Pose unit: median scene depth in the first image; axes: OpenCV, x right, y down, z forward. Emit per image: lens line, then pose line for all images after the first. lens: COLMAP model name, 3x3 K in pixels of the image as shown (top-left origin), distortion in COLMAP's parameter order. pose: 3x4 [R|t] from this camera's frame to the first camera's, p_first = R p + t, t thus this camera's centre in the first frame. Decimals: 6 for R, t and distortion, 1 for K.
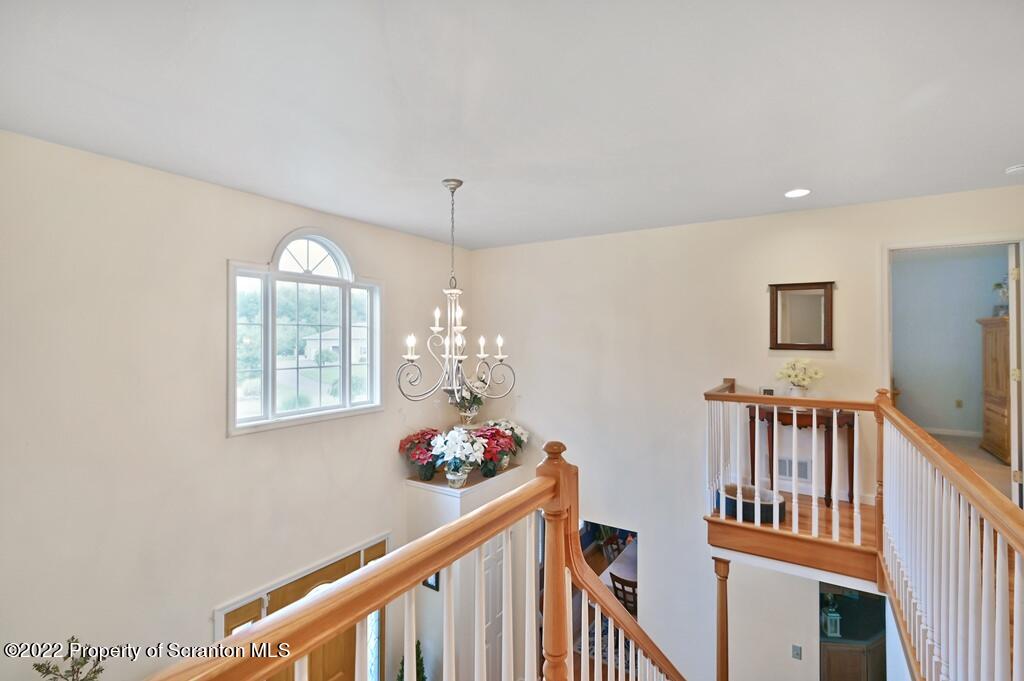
lens RADIAL K [[465.8, 0, 520.3], [0, 465.8, 336.6], [0, 0, 1]] dist [-0.004732, 0.000664]
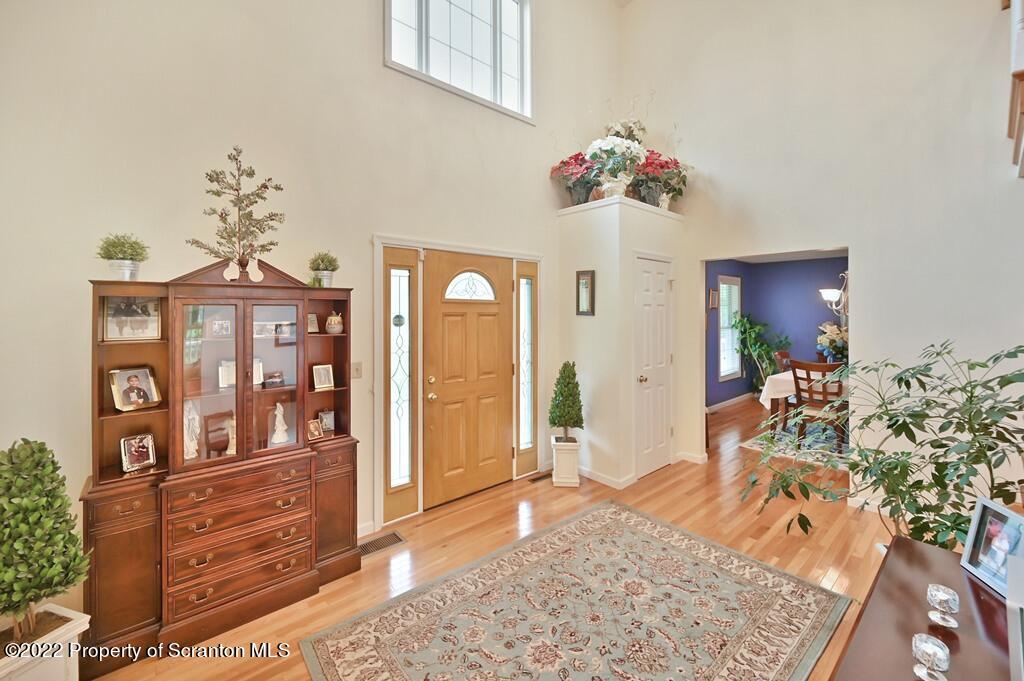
lens RADIAL K [[408.9, 0, 518.5], [0, 408.9, 311.9], [0, 0, 1]] dist [-0.001631, 0.000209]
pose [[0.961362, -0.010087, -0.275101, -0.112991], [0.010818, 0.999941, 0.001139, 0.605323], [0.275073, -0.004071, 0.961415, 0.217500]]
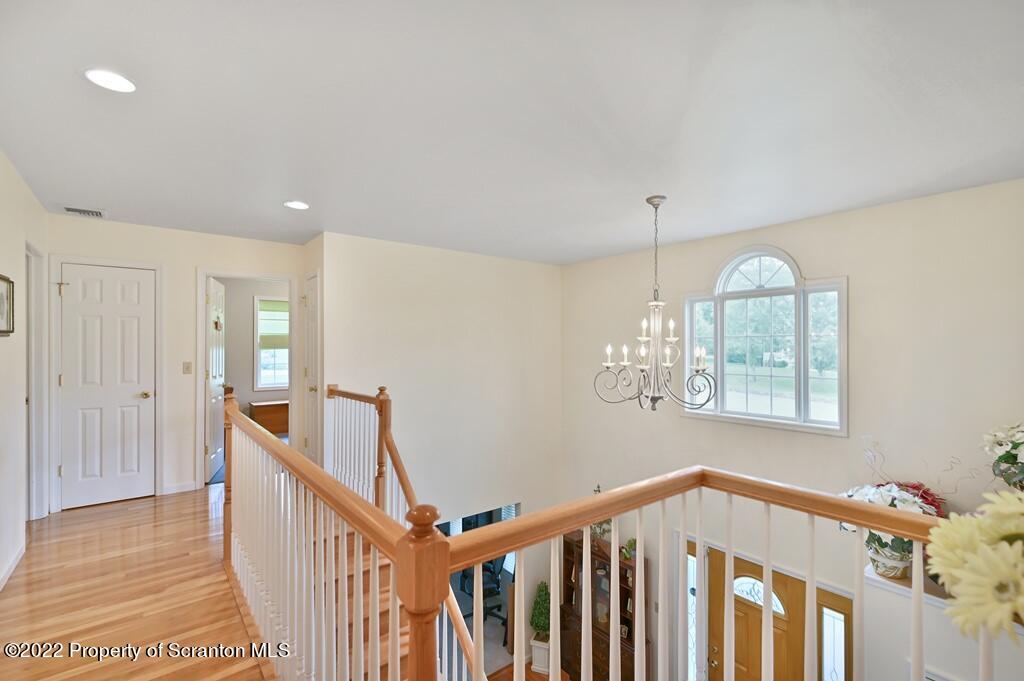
lens RADIAL K [[465.8, 0, 513.7], [0, 465.8, 344.1], [0, 0, 1]] dist [-0.004732, 0.000664]
pose [[-0.301263, -0.009057, -0.953498, 0.738732], [0.001040, 0.999951, -0.009826, 0.003927], [0.953541, -0.003952, -0.301239, 0.784340]]
